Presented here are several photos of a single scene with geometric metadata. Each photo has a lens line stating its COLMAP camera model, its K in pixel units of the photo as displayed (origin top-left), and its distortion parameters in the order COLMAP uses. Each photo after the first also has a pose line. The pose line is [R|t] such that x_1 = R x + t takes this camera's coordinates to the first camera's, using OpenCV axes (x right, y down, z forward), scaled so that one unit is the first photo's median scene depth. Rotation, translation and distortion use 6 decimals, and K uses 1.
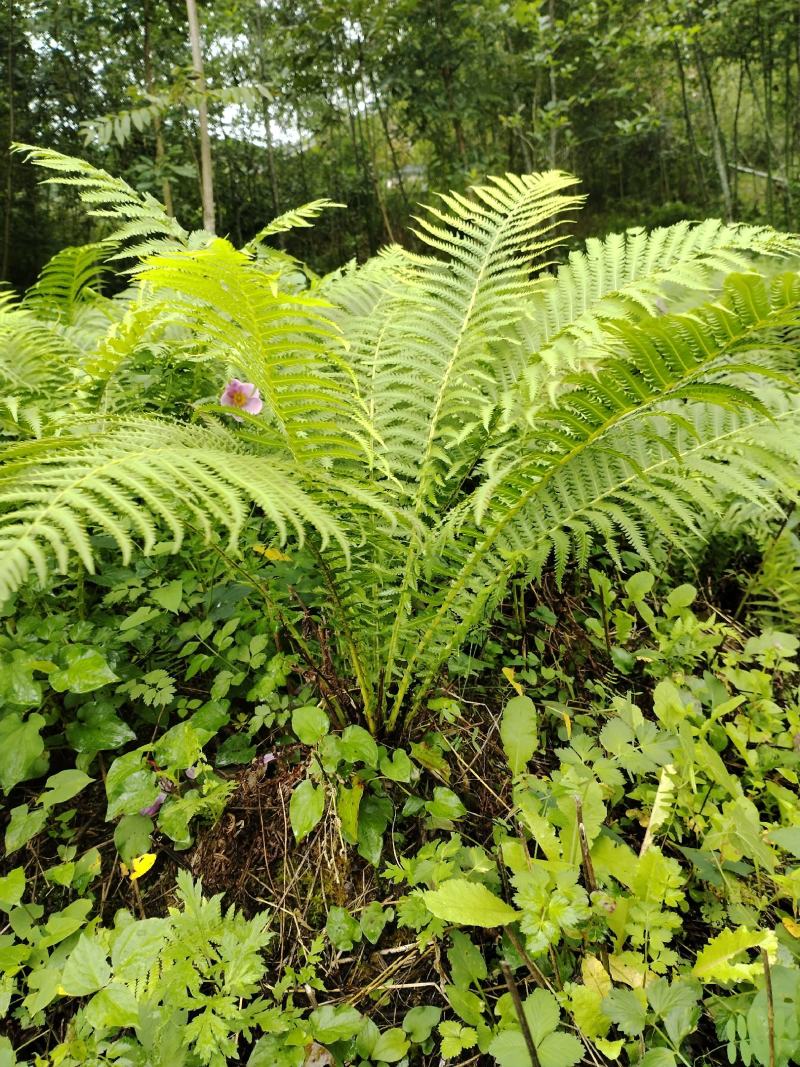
lens RADIAL K [[819.6, 0, 396.3], [0, 819.6, 530.6], [0, 0, 1]] dist [0.094624, -0.107151]
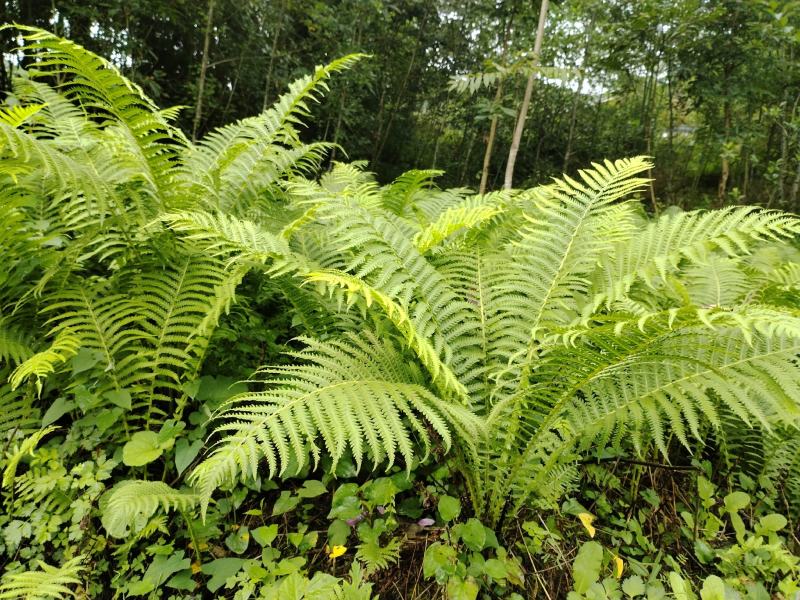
lens RADIAL K [[614.5, 0, 400.0], [0, 614.5, 300.0], [0, 0, 1]] dist [0.094624, -0.107151]
pose [[0.909052, 0.255136, -0.329439, 0.059389], [-0.287536, 0.956313, -0.052802, -0.033228], [0.301575, 0.142725, 0.942699, -0.137743]]
